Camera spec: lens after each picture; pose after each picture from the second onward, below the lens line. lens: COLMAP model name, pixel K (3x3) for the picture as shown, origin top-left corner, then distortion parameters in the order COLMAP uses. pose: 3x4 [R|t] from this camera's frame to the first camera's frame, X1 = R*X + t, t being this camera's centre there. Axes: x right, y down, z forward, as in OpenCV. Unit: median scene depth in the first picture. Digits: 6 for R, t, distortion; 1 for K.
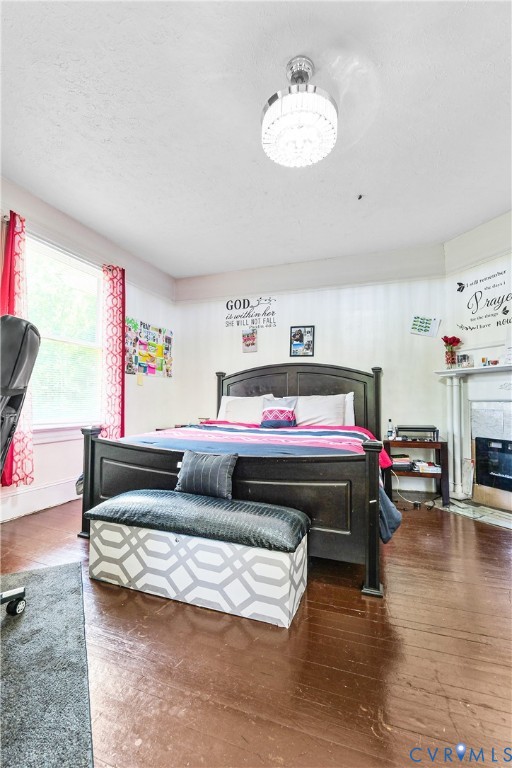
lens RADIAL K [[349.2, 0, 257.4], [0, 349.2, 383.3], [0, 0, 1]] dist [0.021653, -0.004659]
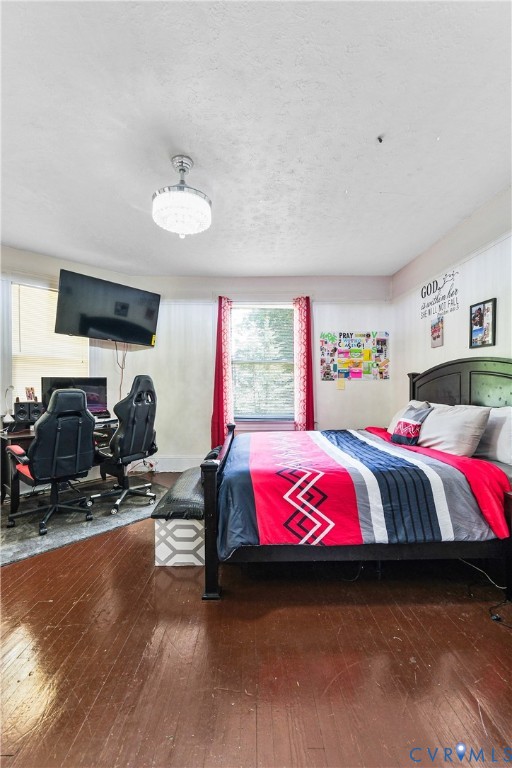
lens RADIAL K [[349.2, 0, 257.6], [0, 349.2, 386.5], [0, 0, 1]] dist [0.021653, -0.004659]
pose [[0.362420, -0.010489, -0.931956, 0.603509], [0.057856, 0.998261, 0.011264, -0.031354], [0.930218, -0.058001, 0.362396, 0.327520]]
